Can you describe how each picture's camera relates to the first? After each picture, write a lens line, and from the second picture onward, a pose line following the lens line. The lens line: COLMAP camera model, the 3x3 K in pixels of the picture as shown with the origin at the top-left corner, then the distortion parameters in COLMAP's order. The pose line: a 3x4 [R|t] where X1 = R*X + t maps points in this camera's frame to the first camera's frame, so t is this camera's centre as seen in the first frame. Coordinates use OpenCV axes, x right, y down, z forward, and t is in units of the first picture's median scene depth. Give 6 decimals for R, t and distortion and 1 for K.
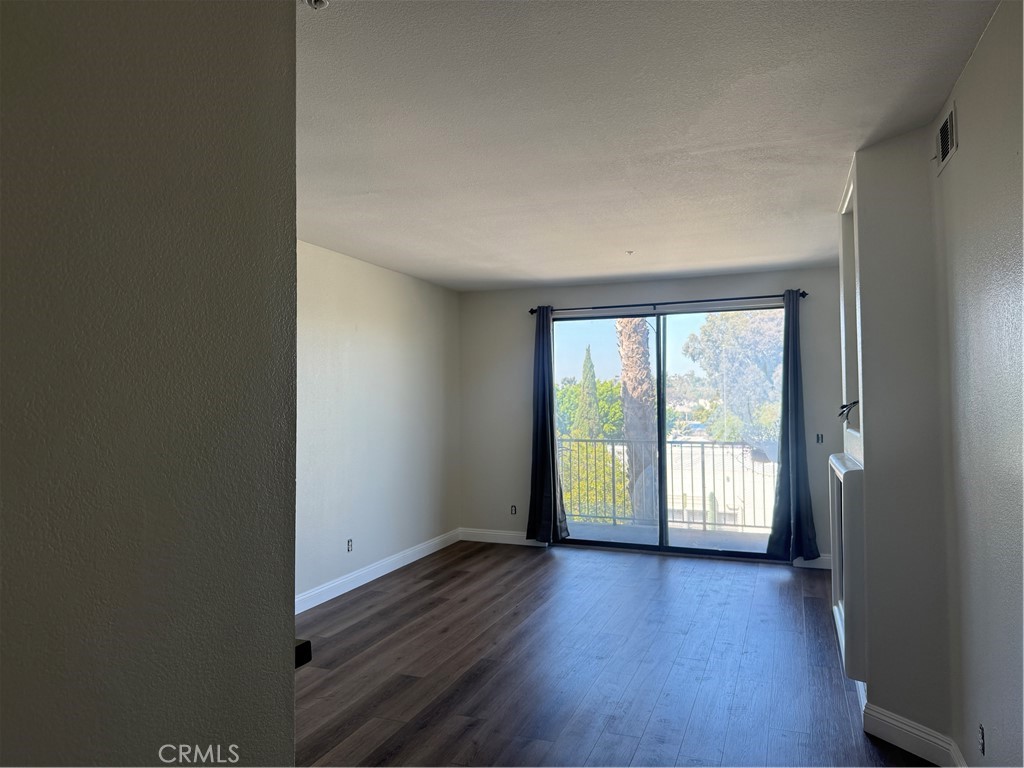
lens RADIAL K [[714.4, 0, 508.9], [0, 714.4, 380.0], [0, 0, 1]] dist [0.009868, 0.002710]
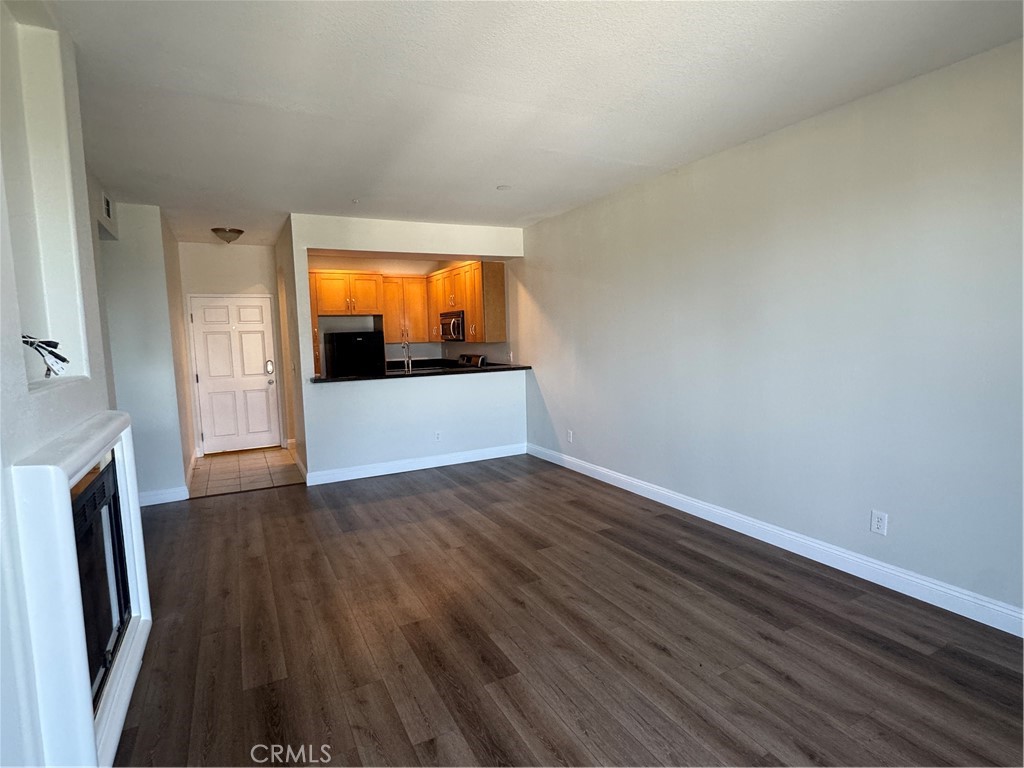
lens RADIAL K [[528.7, 0, 513.1], [0, 528.7, 382.5], [0, 0, 1]] dist [-0.000898, -0.000216]
pose [[-0.649325, 0.096526, -0.754360, 0.278140], [0.051706, 0.995221, 0.082839, 0.024713], [0.758751, 0.014785, -0.651213, 0.766461]]
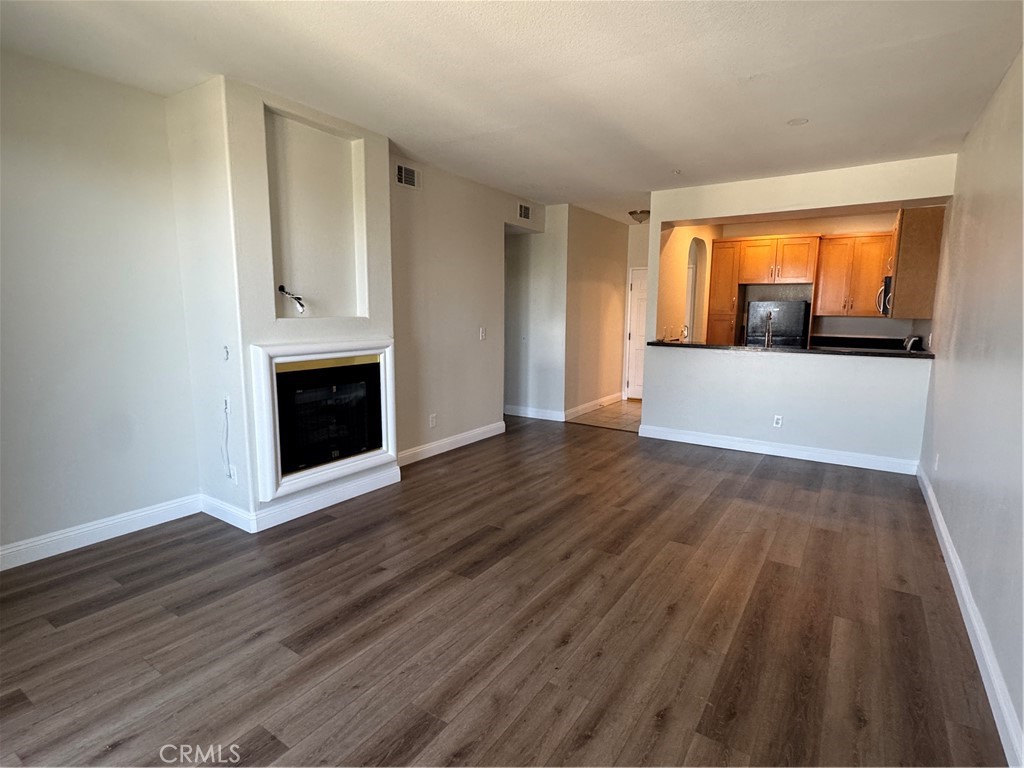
lens RADIAL K [[528.7, 0, 511.6], [0, 528.7, 384.4], [0, 0, 1]] dist [-0.000898, -0.000216]
pose [[-0.976808, -0.029012, 0.212141, -0.022569], [-0.004790, 0.993491, 0.113812, 0.037841], [-0.214062, 0.110156, -0.970589, 0.903332]]
